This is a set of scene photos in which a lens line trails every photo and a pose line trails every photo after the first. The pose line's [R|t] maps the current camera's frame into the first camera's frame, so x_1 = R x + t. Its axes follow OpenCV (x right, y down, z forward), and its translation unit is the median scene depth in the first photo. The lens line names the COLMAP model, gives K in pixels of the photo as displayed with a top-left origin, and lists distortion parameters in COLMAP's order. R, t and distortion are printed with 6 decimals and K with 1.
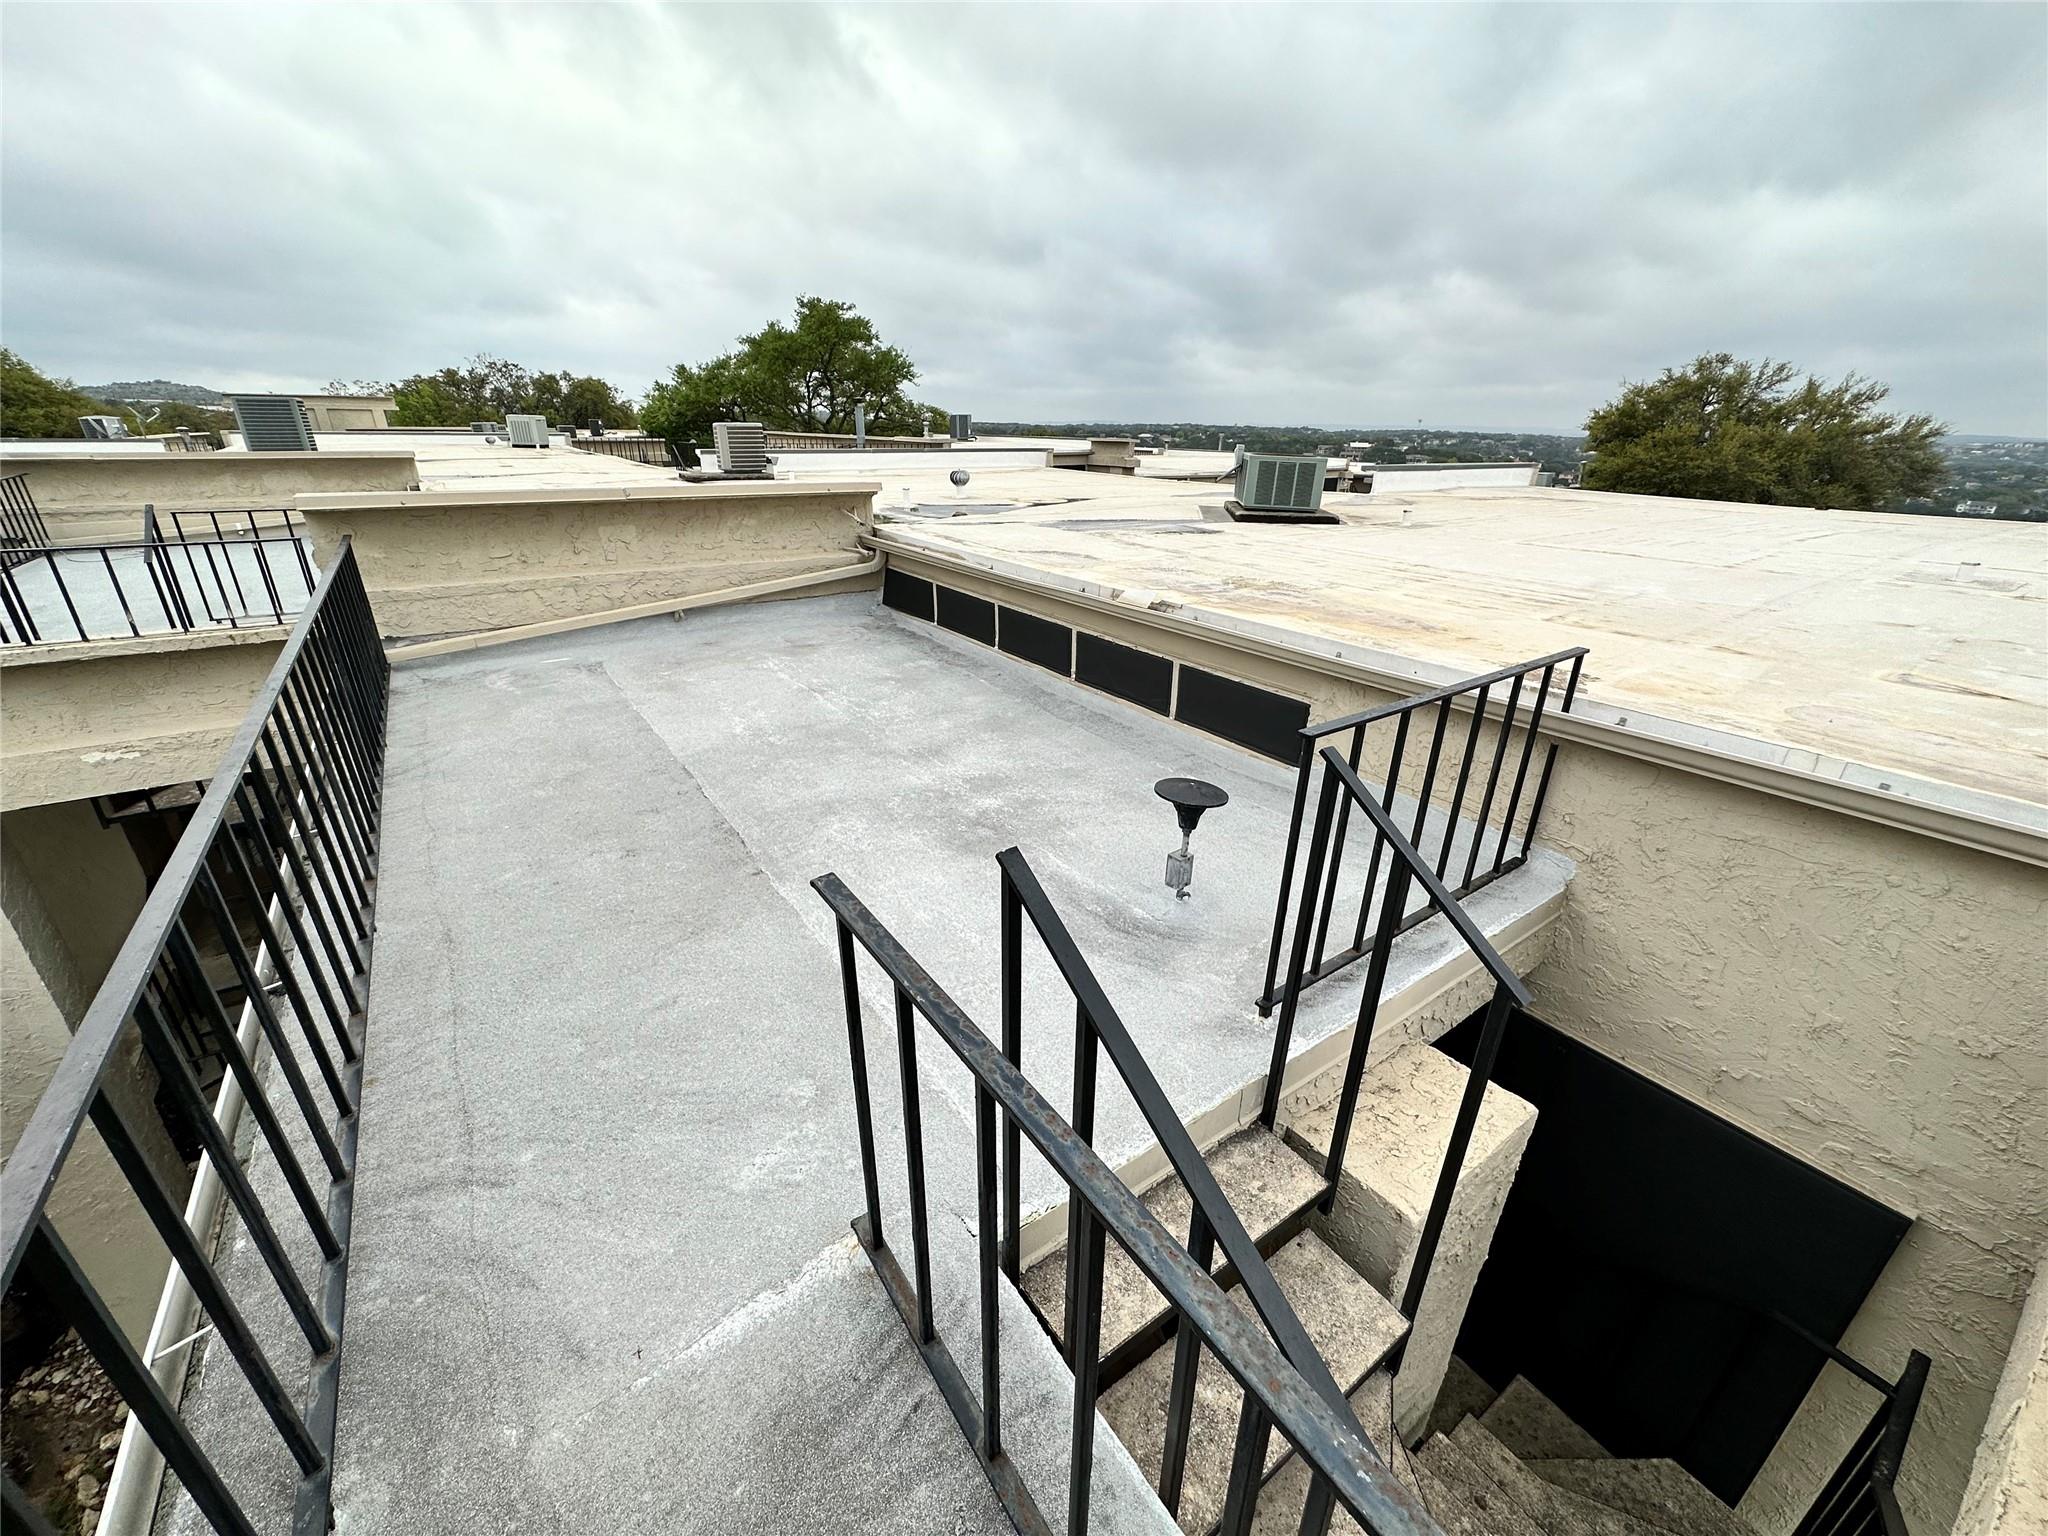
lens RADIAL K [[817.9, 0, 1024.0], [0, 817.9, 768.0], [0, 0, 1]] dist [-0.000729, 0.000487]
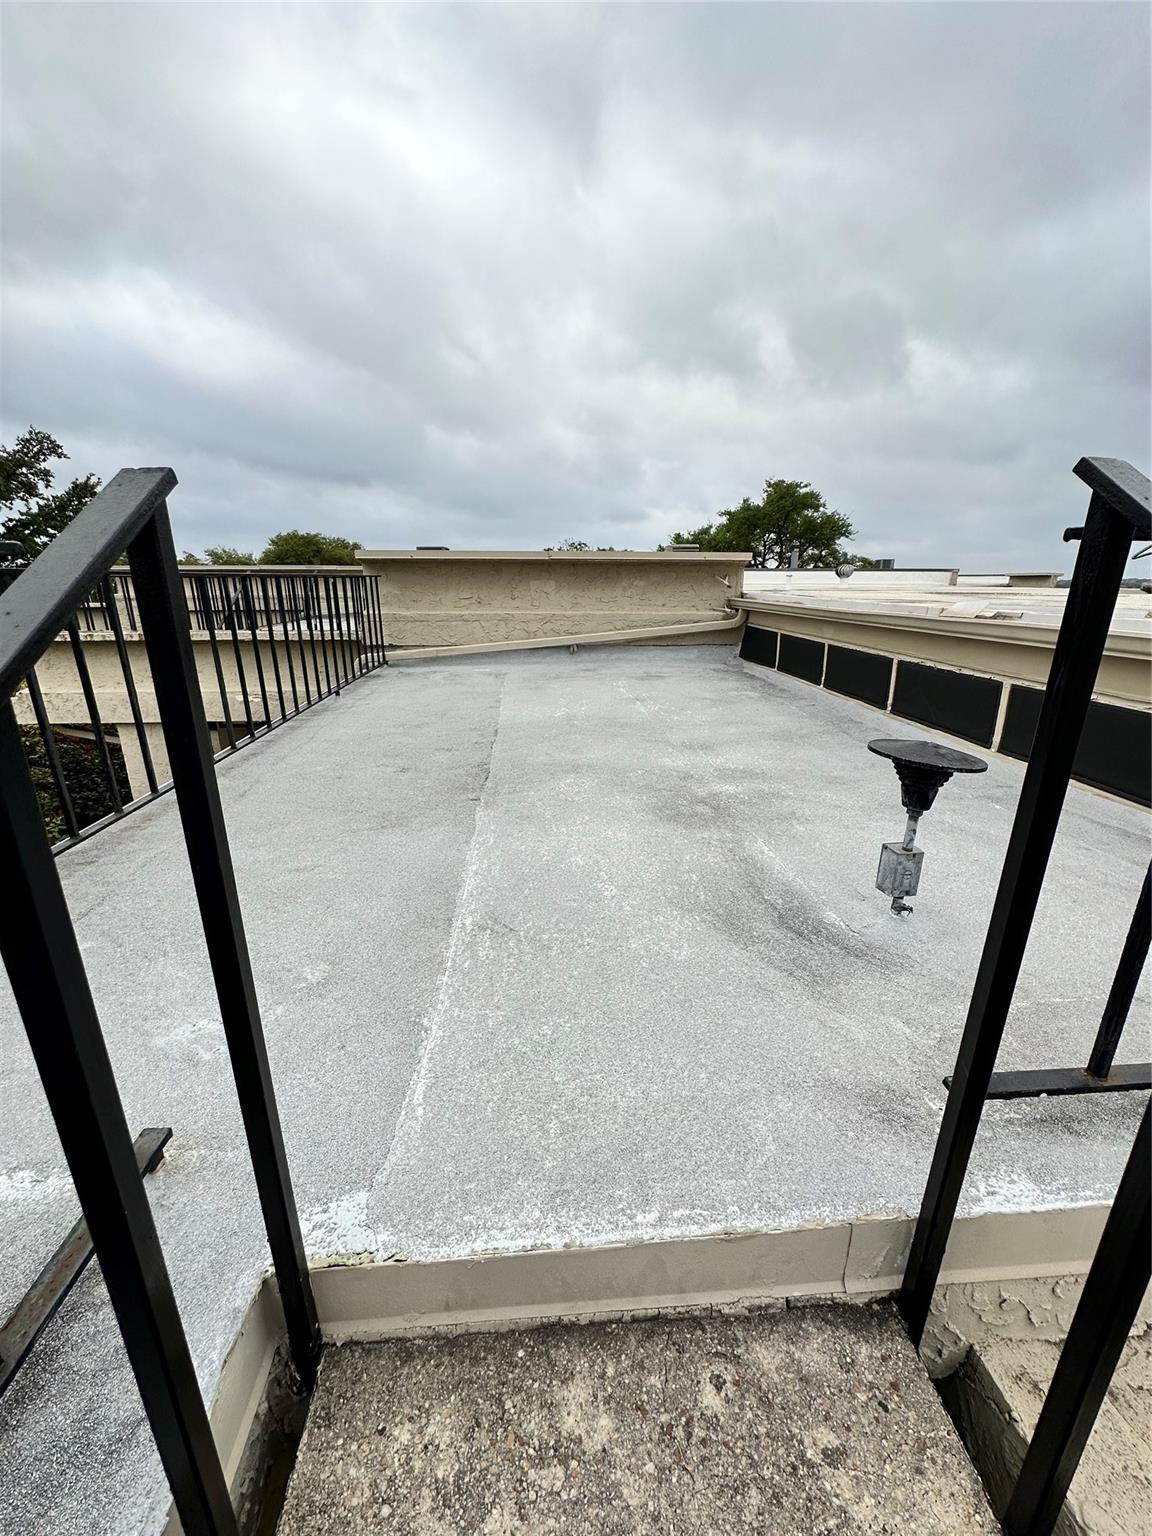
lens RADIAL K [[613.4, 0, 576.0], [0, 613.4, 768.0], [0, 0, 1]] dist [-0.000729, 0.000487]
pose [[0.861839, 0.136306, -0.488522, 0.090846], [-0.186037, 0.981031, -0.054476, 0.055054], [0.471830, 0.137833, 0.870849, 0.182325]]
